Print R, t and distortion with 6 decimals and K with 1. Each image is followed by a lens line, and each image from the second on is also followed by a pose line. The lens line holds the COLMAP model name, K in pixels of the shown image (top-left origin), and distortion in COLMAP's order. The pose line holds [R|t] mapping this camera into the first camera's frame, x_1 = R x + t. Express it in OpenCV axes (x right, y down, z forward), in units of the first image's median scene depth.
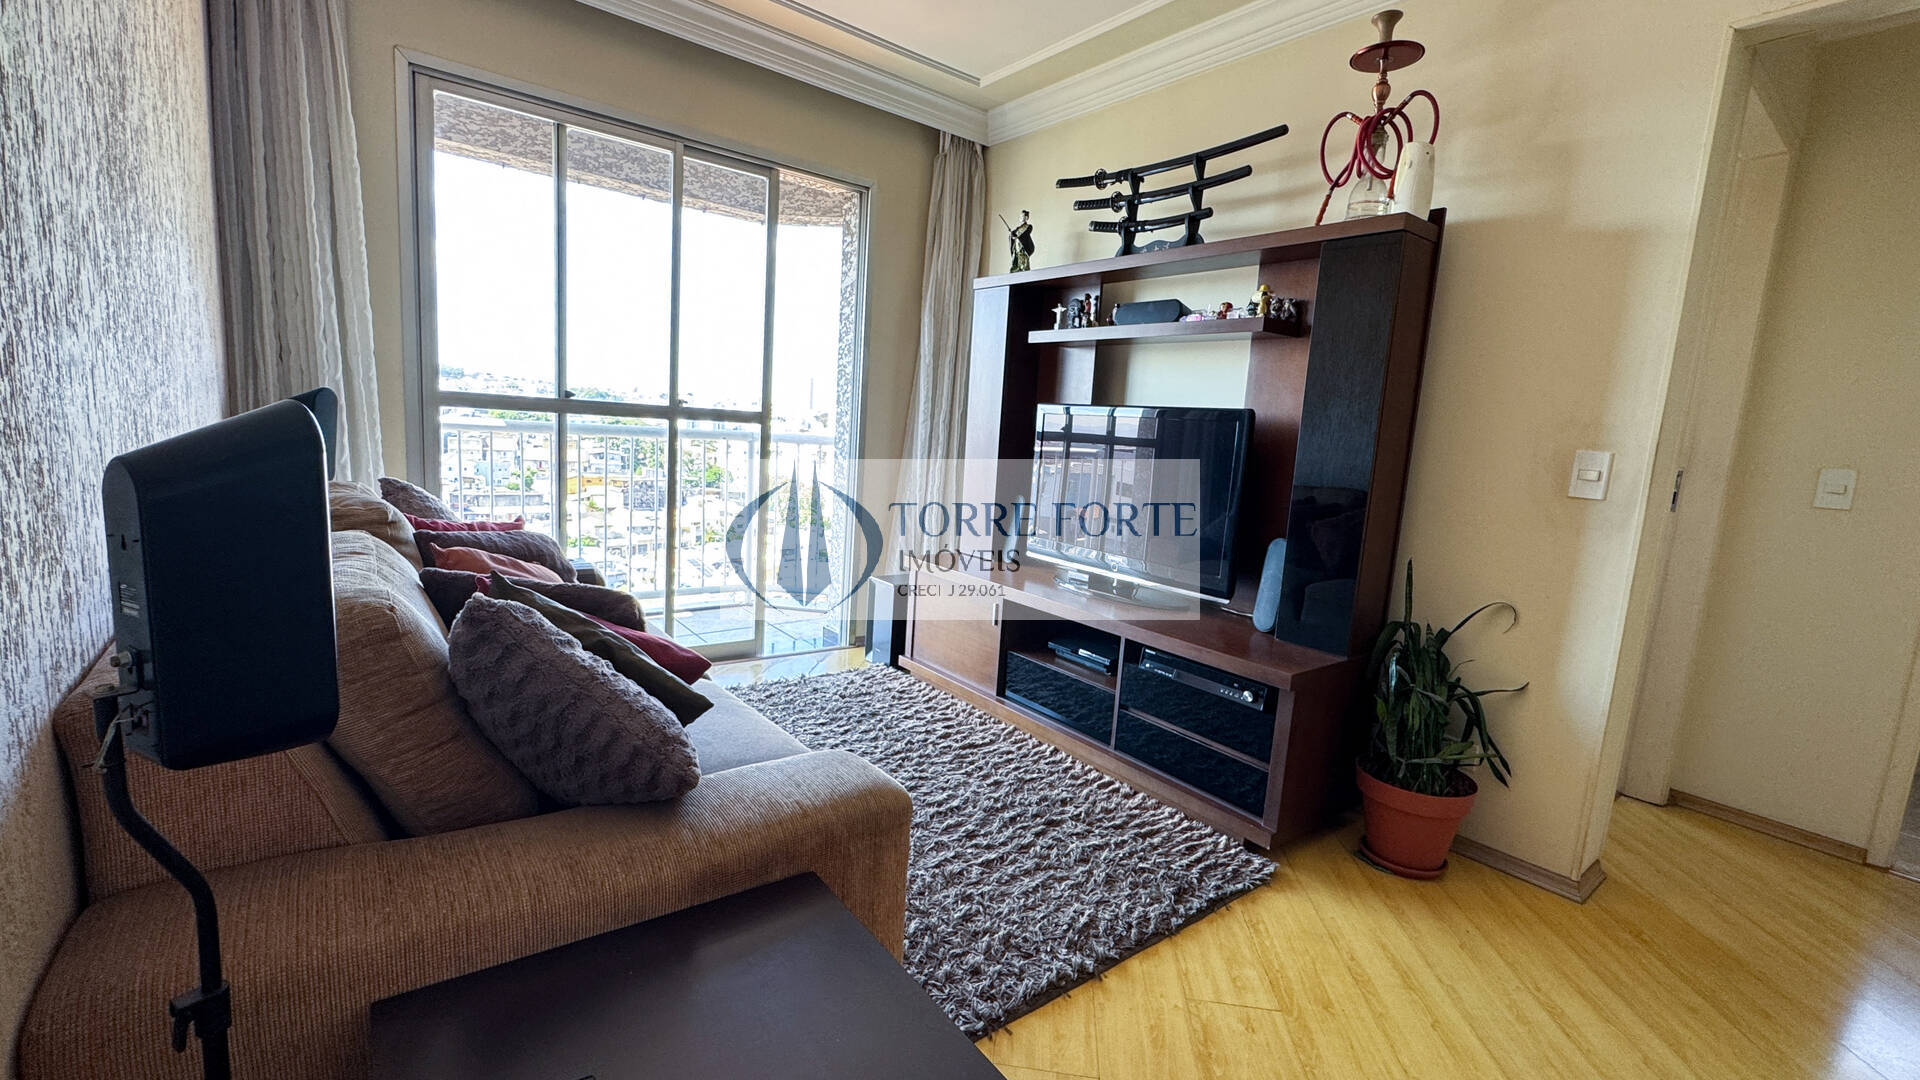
lens RADIAL K [[804.6, 0, 959.1], [0, 804.6, 539.7], [0, 0, 1]] dist [-0.001188, 0.000062]
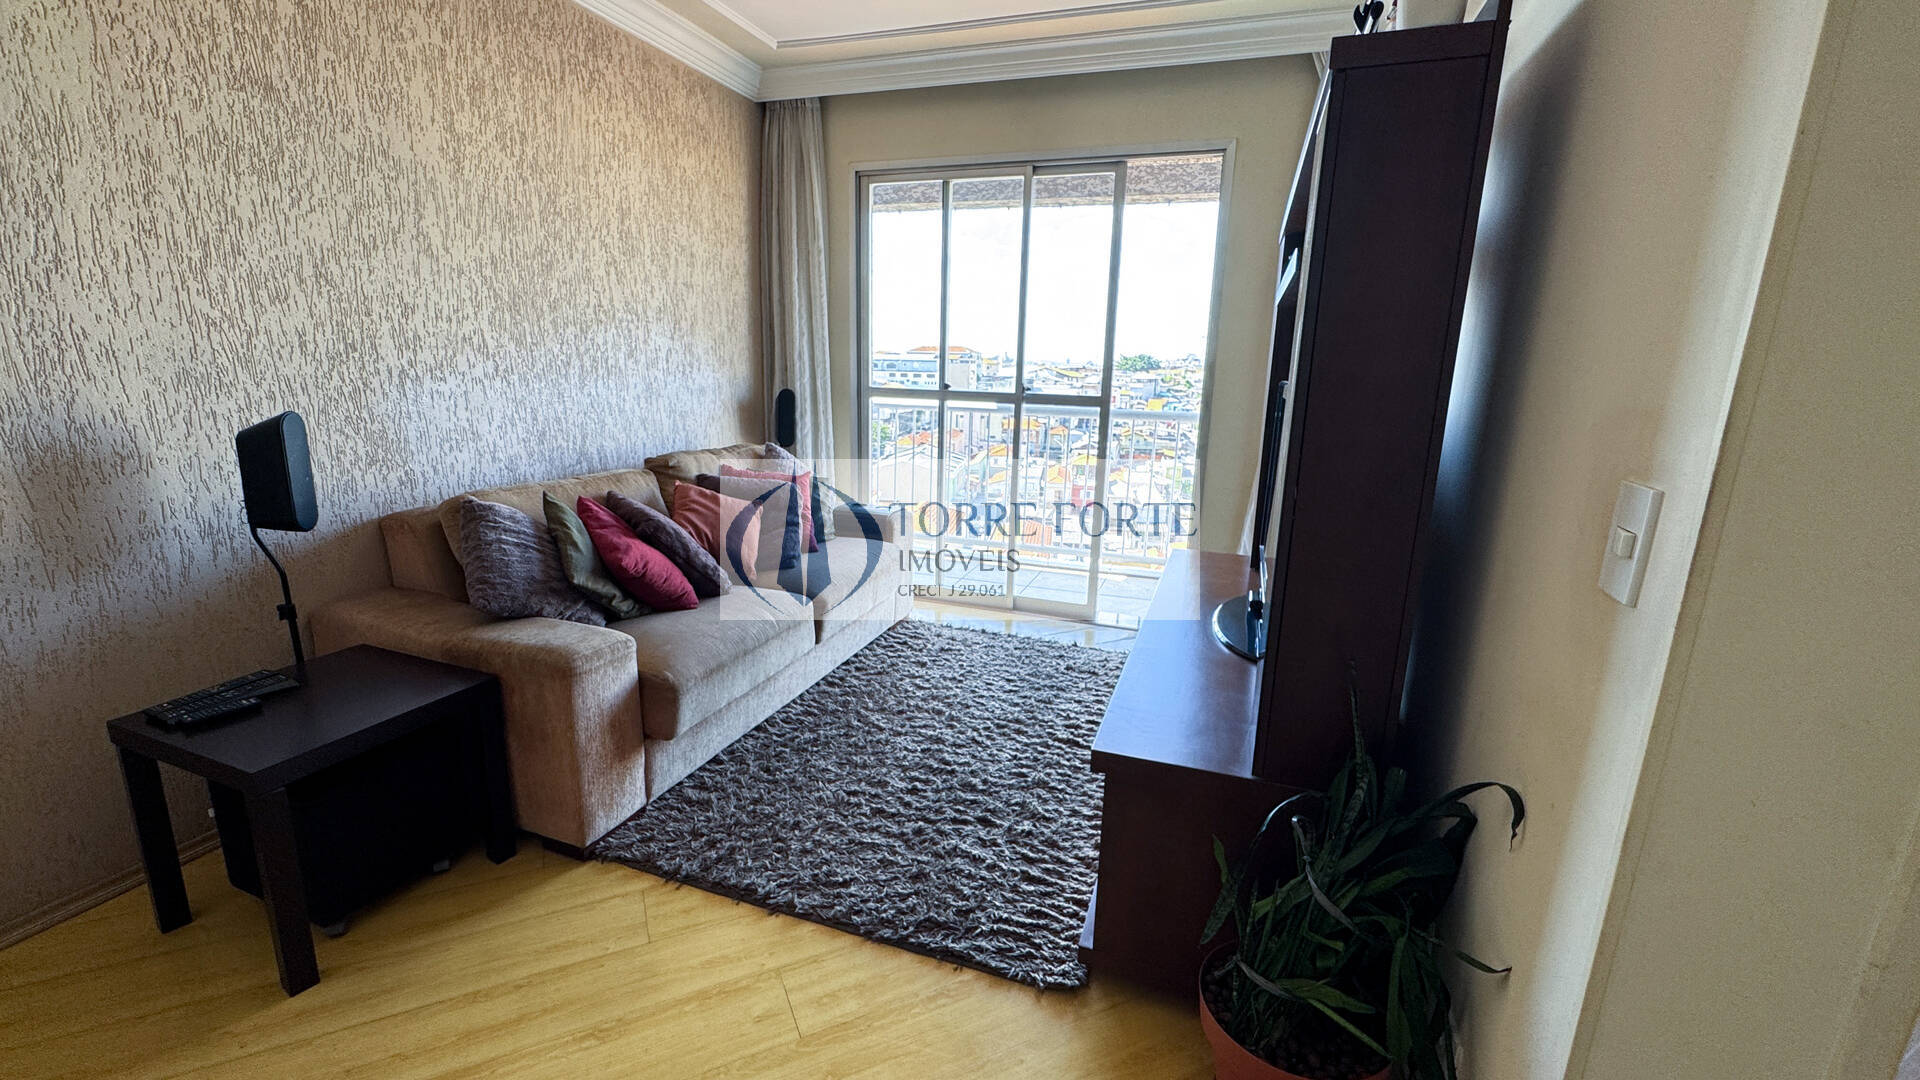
lens RADIAL K [[769.2, 0, 960.0], [0, 769.2, 540.0], [0, 0, 1]] dist [-0.001858, -0.000726]
pose [[0.534931, 0.141315, -0.832994, 0.714479], [-0.111053, 0.989120, 0.096485, -0.063076], [0.837566, 0.040894, 0.544804, 0.388319]]
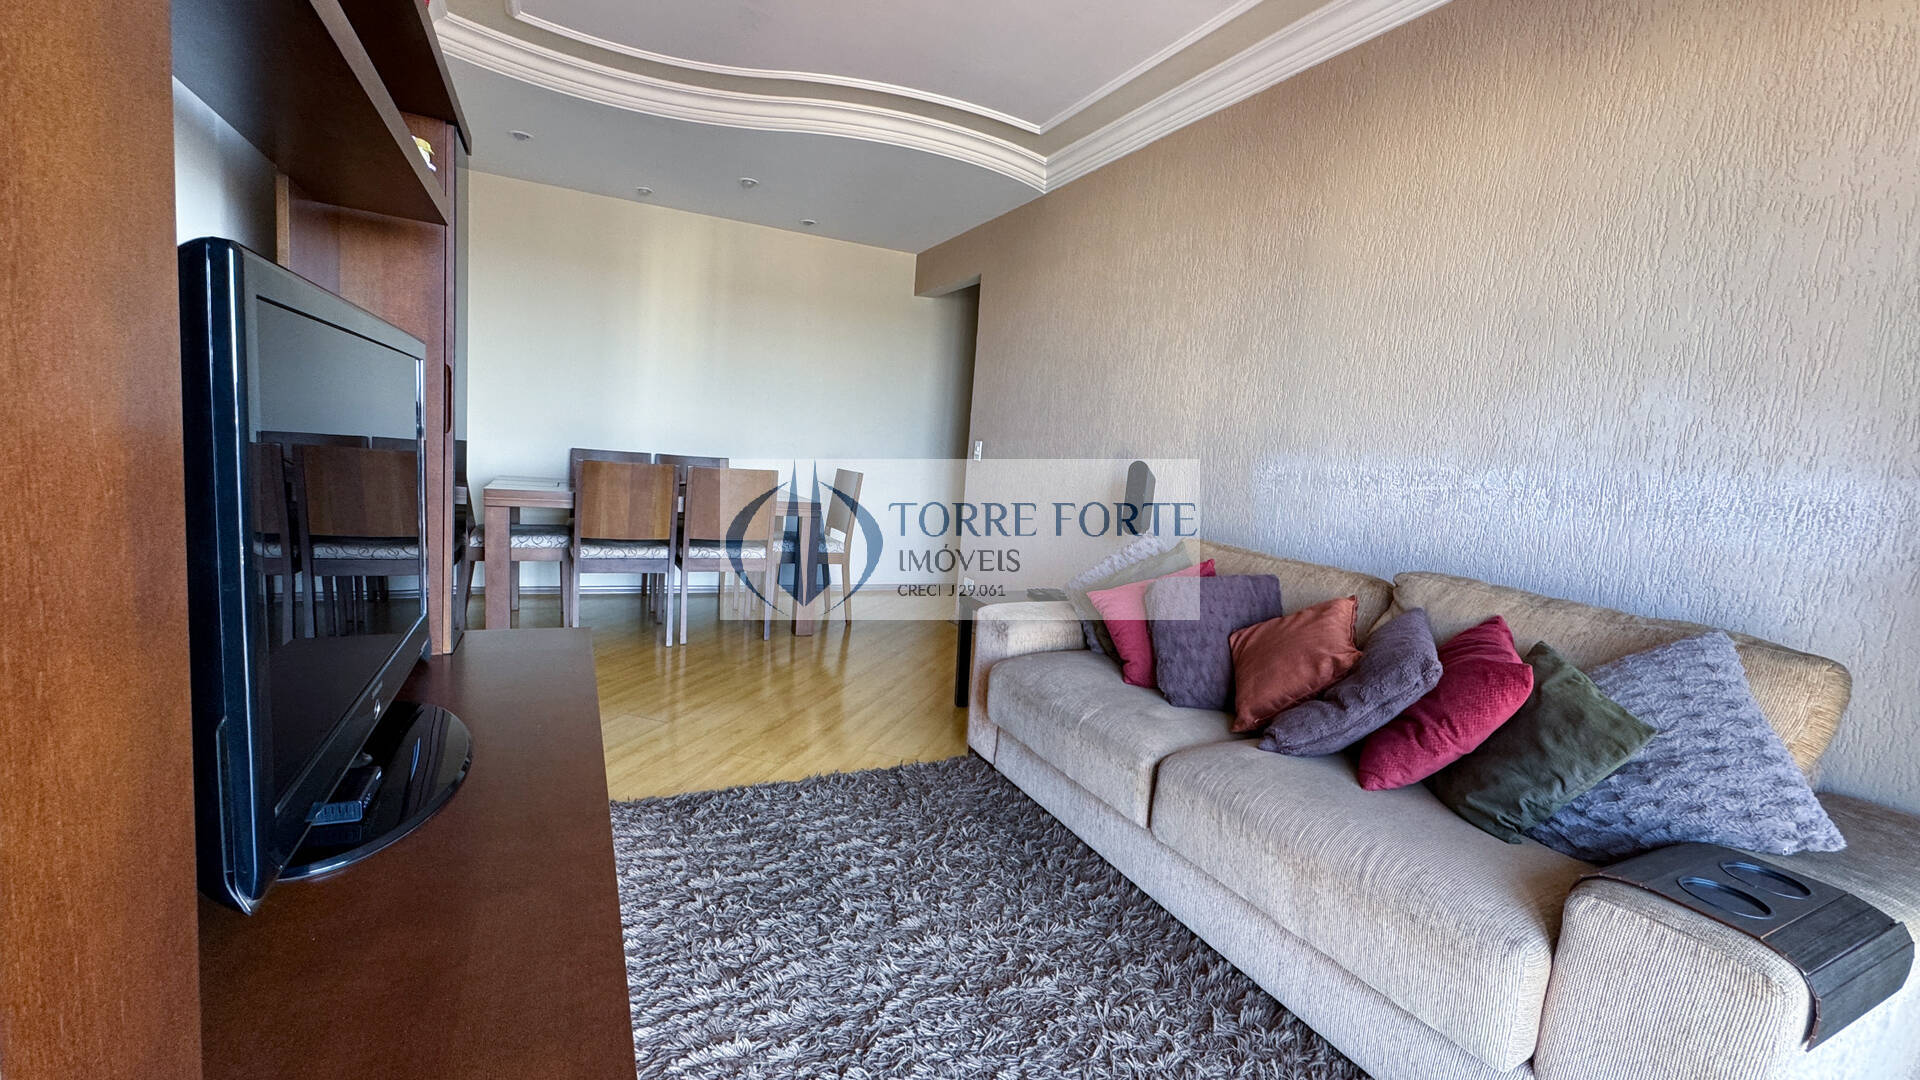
lens RADIAL K [[772.5, 0, 961.3], [0, 772.5, 539.3], [0, 0, 1]] dist [-0.002138, -0.000491]
pose [[-0.971009, -0.163234, 0.174633, -0.167206], [-0.113225, 0.957466, 0.265405, -0.206070], [-0.210528, 0.237938, -0.948190, 1.424725]]
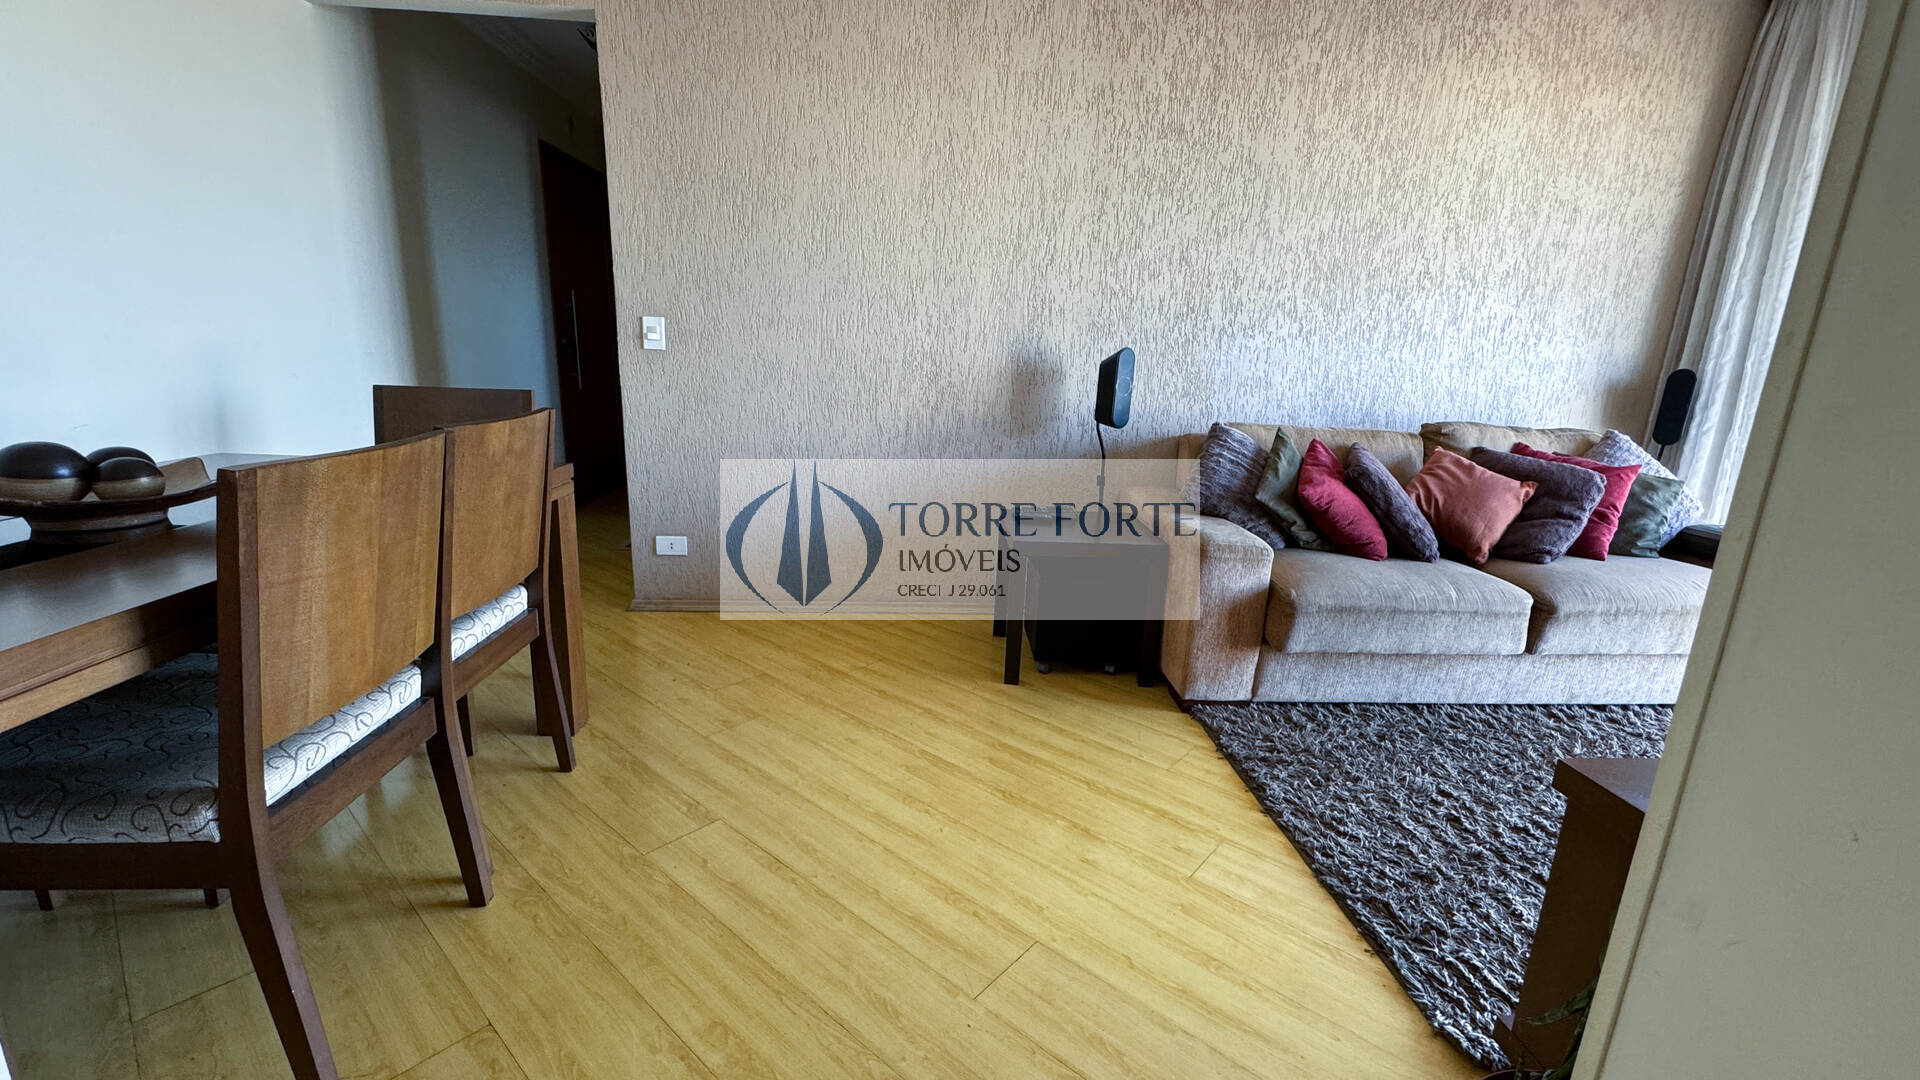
lens RADIAL K [[783.2, 0, 960.0], [0, 783.2, 540.0], [0, 0, 1]] dist [-0.001741, -0.000063]
pose [[-0.561182, 0.111896, -0.820094, 0.834859], [-0.190484, 0.946764, 0.259525, -0.028611], [0.805475, 0.301856, -0.509993, 0.698675]]
